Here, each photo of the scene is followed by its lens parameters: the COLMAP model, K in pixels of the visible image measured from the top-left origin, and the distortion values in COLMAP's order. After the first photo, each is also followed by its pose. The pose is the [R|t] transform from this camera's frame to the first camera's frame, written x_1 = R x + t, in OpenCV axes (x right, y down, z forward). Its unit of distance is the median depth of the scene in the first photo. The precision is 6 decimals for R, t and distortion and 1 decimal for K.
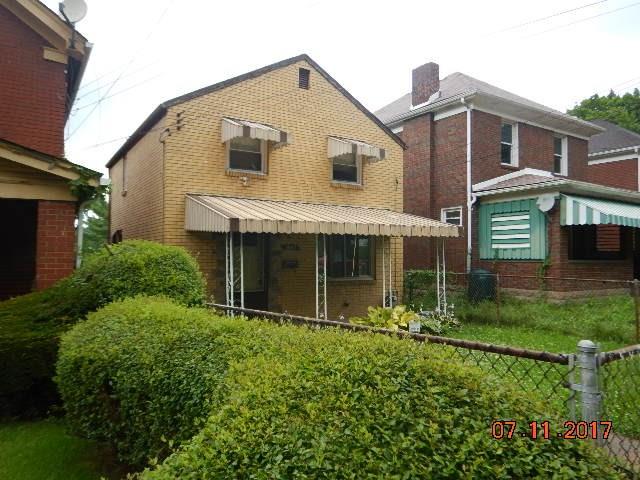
lens RADIAL K [[441.7, 0, 320.0], [0, 441.7, 240.0], [0, 0, 1]] dist [0.024705, -0.000741]
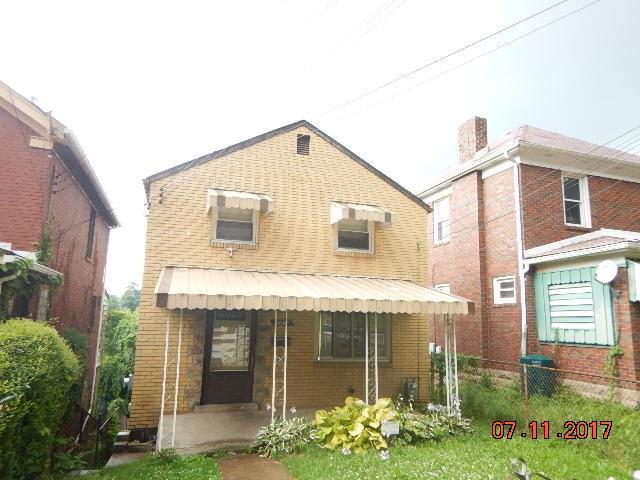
lens RADIAL K [[451.6, 0, 320.0], [0, 451.6, 240.0], [0, 0, 1]] dist [0.002046, 0.003007]
pose [[0.967208, -0.023142, -0.252928, 0.194250], [-0.014322, 0.989287, -0.145281, -0.014211], [0.253580, 0.144139, 0.956515, 0.082794]]
